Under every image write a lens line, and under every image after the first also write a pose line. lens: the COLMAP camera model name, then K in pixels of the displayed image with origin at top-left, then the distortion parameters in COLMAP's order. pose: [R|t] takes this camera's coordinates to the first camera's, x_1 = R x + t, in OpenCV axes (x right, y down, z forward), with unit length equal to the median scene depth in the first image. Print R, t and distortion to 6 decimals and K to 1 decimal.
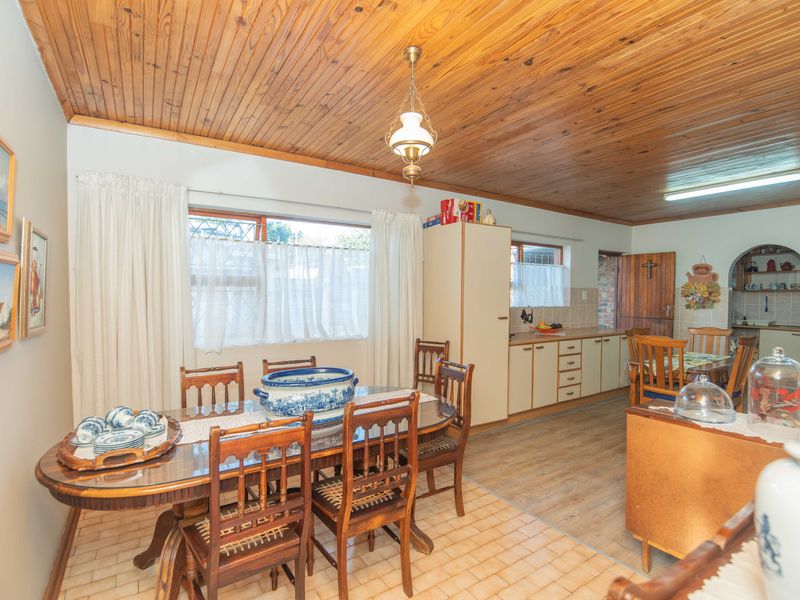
lens RADIAL K [[403.6, 0, 401.7], [0, 403.6, 306.9], [0, 0, 1]] dist [-0.006606, -0.011400]
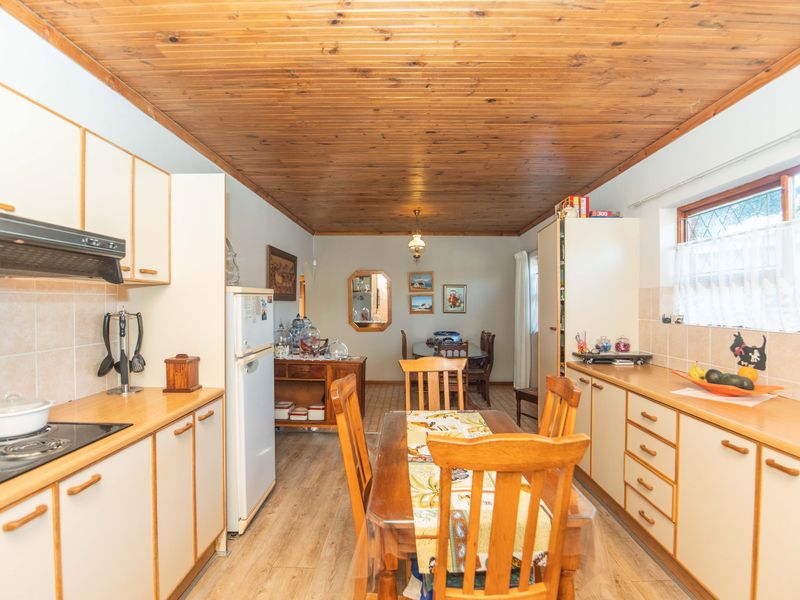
lens RADIAL K [[403.6, 0, 401.7], [0, 403.6, 306.9], [0, 0, 1]] dist [-0.006606, -0.011400]
pose [[-0.563624, -0.000554, -0.826031, 0.862504], [-0.036016, 0.999065, 0.023905, -0.019333], [0.825246, 0.043224, -0.563117, 0.941263]]
